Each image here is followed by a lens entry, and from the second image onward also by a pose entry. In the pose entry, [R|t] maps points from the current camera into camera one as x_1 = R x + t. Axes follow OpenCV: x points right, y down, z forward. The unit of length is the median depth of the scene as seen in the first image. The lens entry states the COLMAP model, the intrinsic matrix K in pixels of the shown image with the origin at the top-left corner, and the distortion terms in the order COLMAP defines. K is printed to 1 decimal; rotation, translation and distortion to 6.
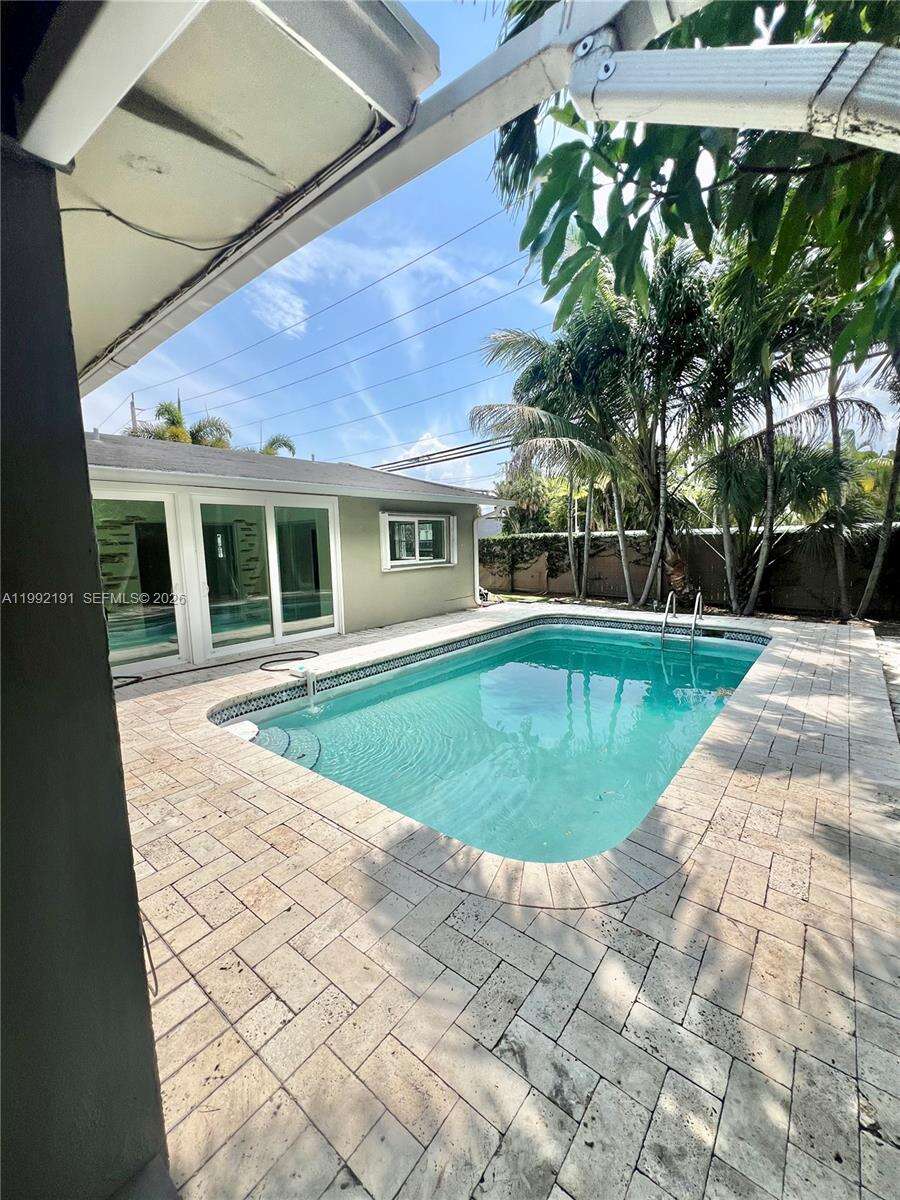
lens RADIAL K [[476.7, 0, 455.6], [0, 476.7, 599.0], [0, 0, 1]] dist [0.000989, 0.000015]
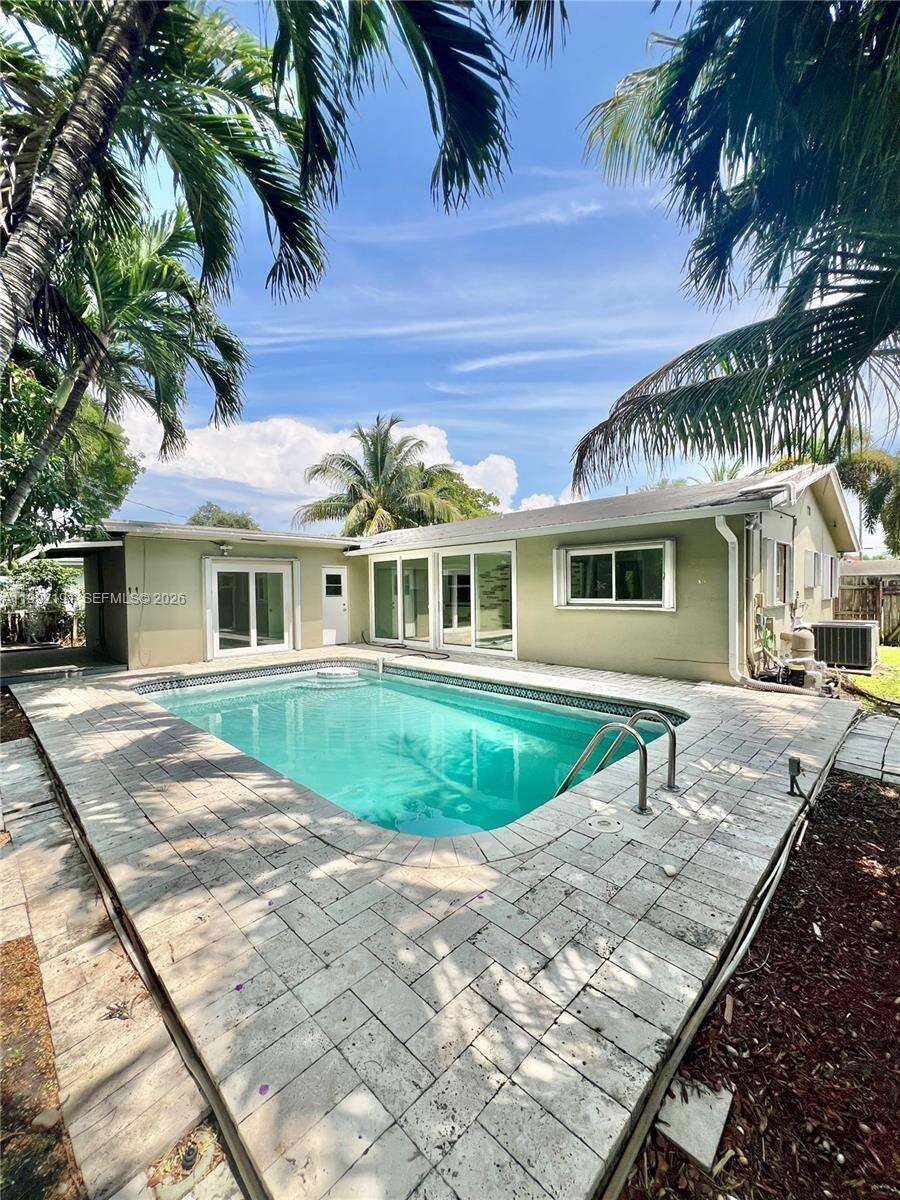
lens RADIAL K [[476.7, 0, 451.6], [0, 476.7, 601.8], [0, 0, 1]] dist [0.000989, 0.000015]
pose [[-0.100119, 0.048456, -0.993795, 1.043669], [-0.104424, 0.992786, 0.058927, -0.132285], [0.989481, 0.109676, -0.094336, 1.091470]]
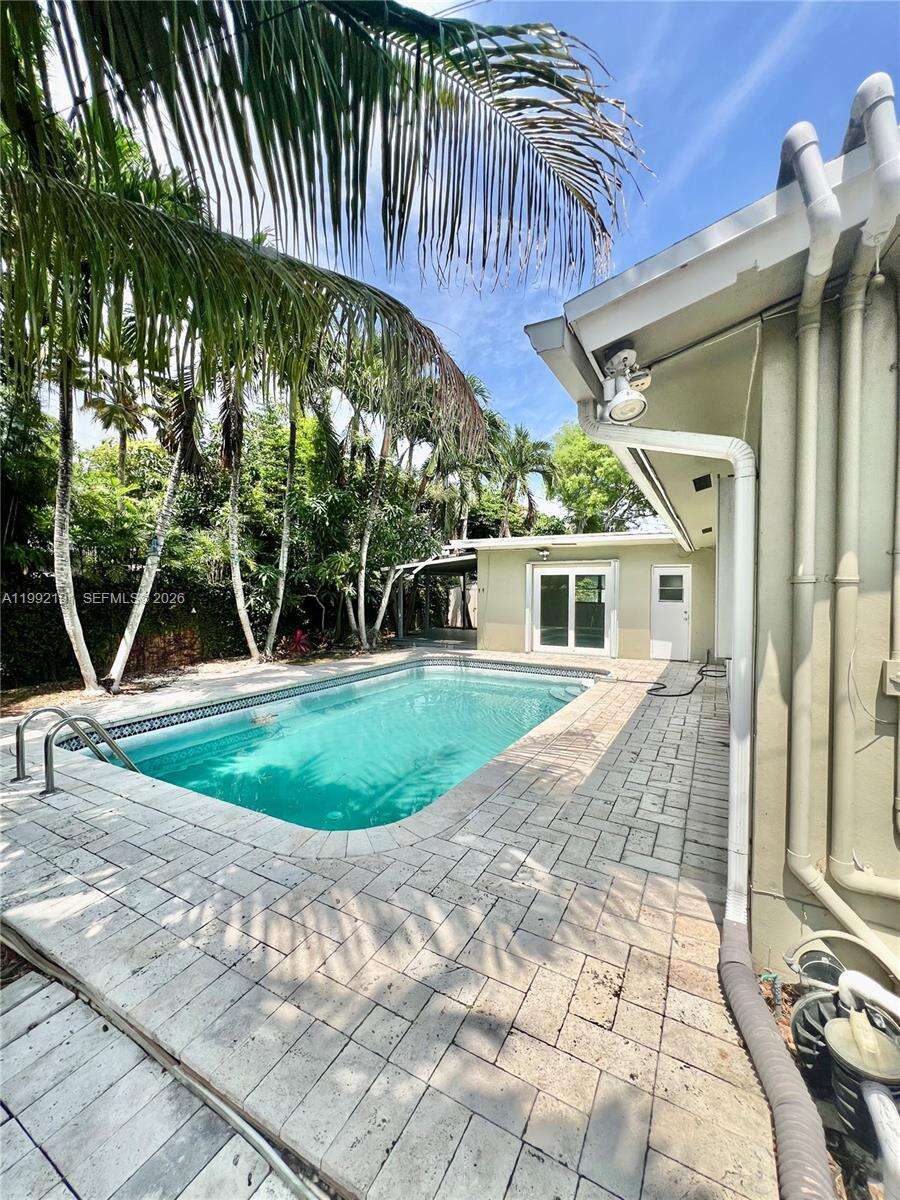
lens RADIAL K [[476.7, 0, 446.6], [0, 476.7, 600.4], [0, 0, 1]] dist [0.000989, 0.000015]
pose [[-0.987186, 0.016083, -0.158760, 0.366070], [-0.006339, 0.990170, 0.139722, -0.193025], [0.159446, 0.138938, -0.977381, 1.684473]]
